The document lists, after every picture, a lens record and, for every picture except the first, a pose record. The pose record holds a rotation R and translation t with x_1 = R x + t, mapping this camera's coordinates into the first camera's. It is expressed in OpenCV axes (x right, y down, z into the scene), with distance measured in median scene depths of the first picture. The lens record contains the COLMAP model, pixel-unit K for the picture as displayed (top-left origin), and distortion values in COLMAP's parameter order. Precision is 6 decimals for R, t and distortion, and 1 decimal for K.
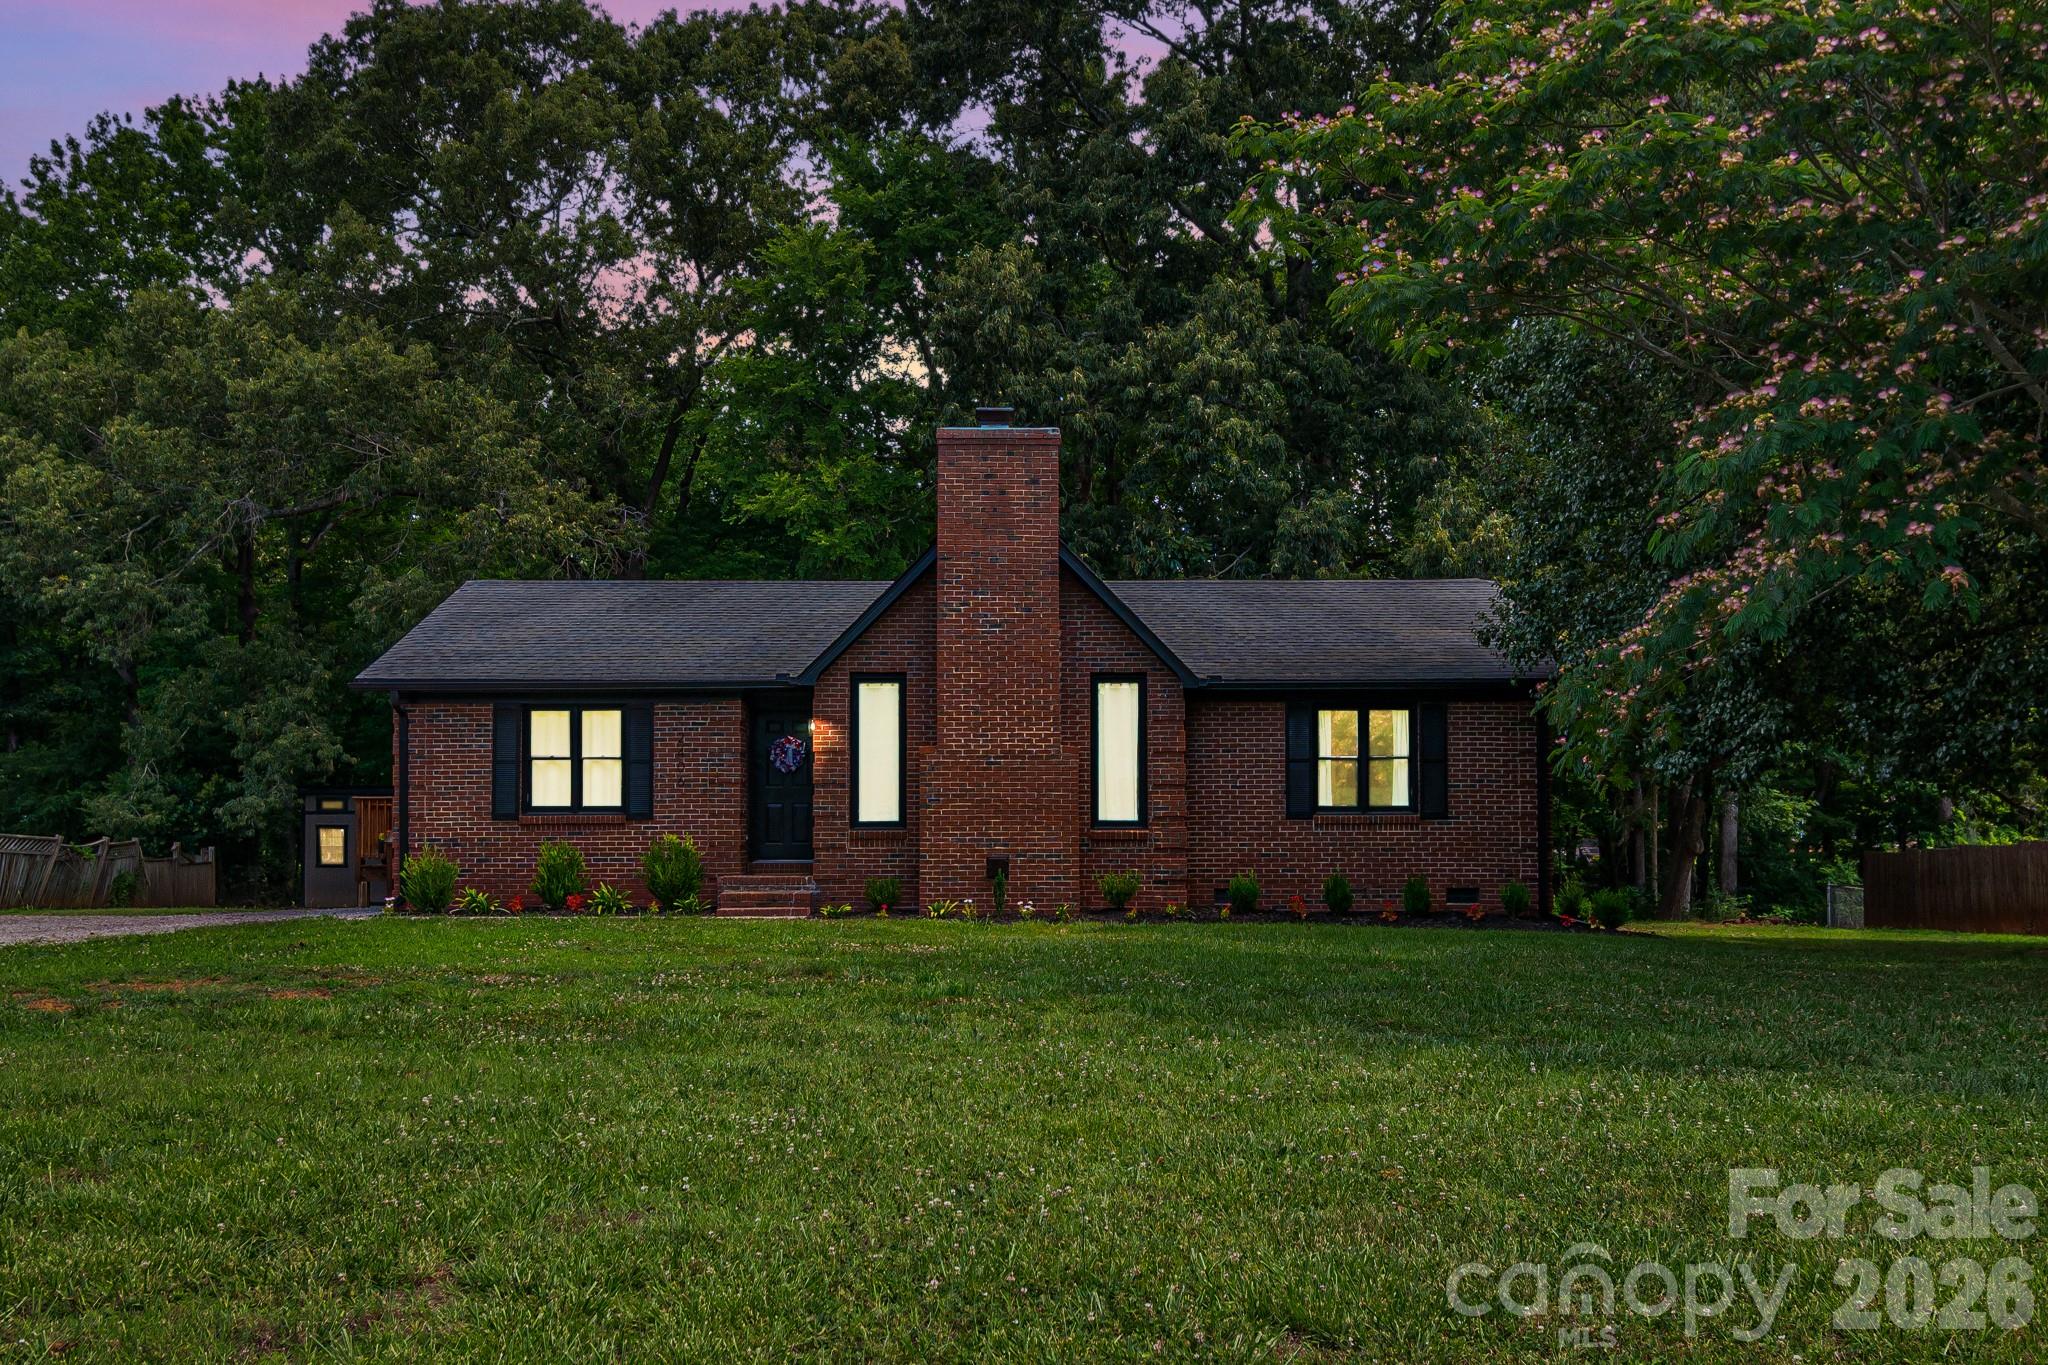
lens RADIAL K [[1710.8, 0, 1023.6], [0, 1710.8, 721.5], [0, 0, 1]] dist [0.004336, 0.003167]
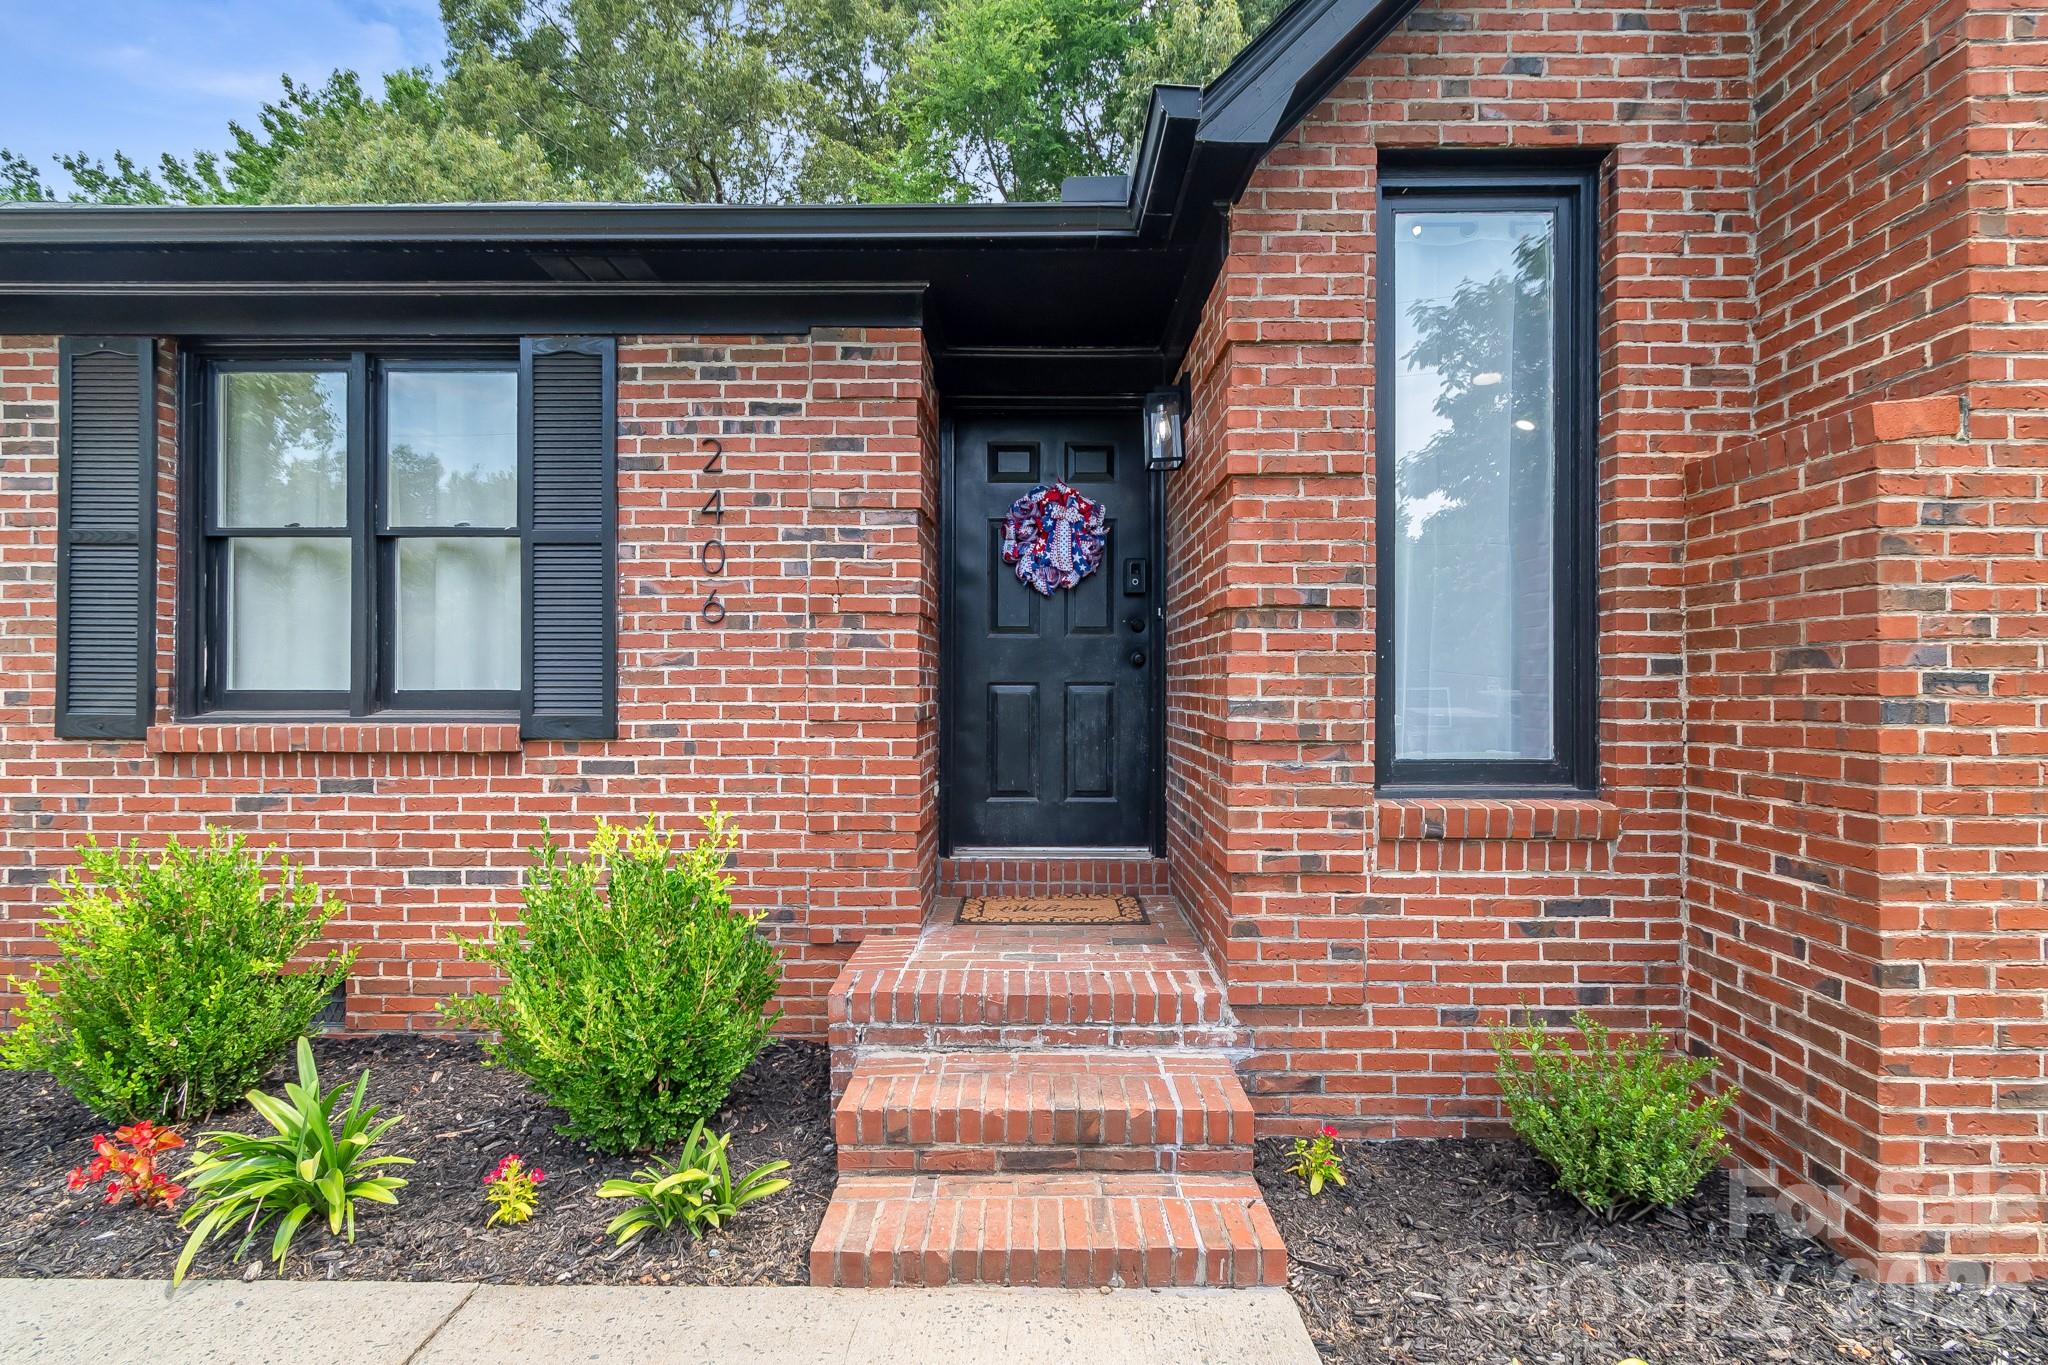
lens RADIAL K [[916.2, 0, 1024.0], [0, 916.2, 682.5], [0, 0, 1]] dist [0.002339, 0.000016]
pose [[0.999749, 0.004294, -0.021991, -0.144189], [-0.003043, 0.998394, 0.056573, 0.038635], [0.022199, -0.056492, 0.998156, 0.844970]]
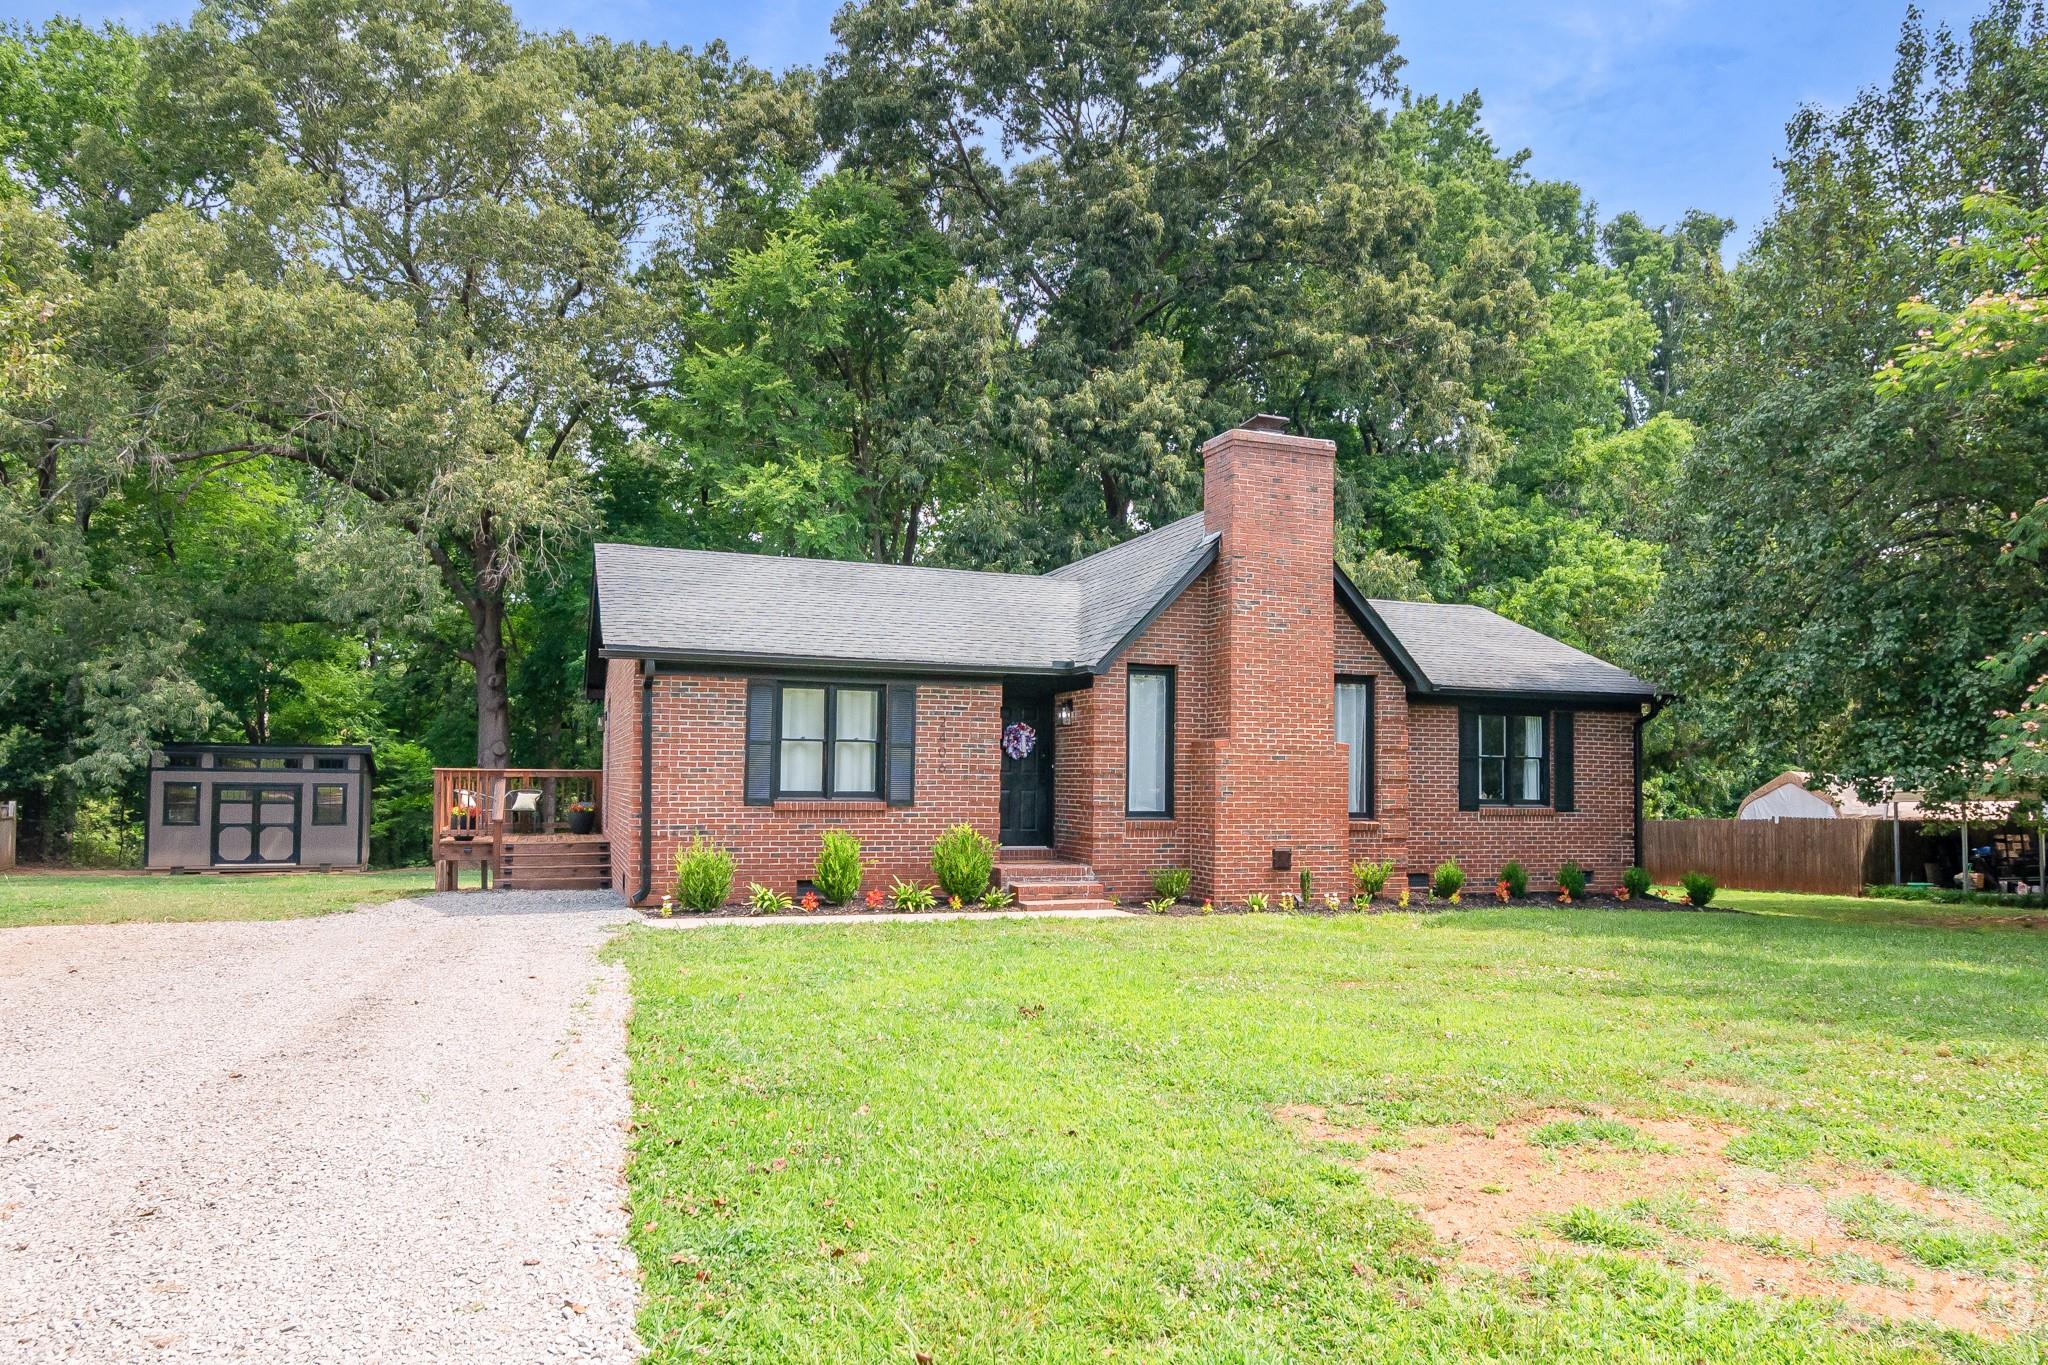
lens RADIAL K [[1301.4, 0, 1024.0], [0, 1301.4, 682.5], [0, 0, 1]] dist [-0.002940, -0.002115]
pose [[0.942038, 0.040707, 0.333029, -0.402197], [-0.036226, 0.999150, -0.019657, 0.000073], [-0.333546, 0.006454, 0.942712, 0.292446]]
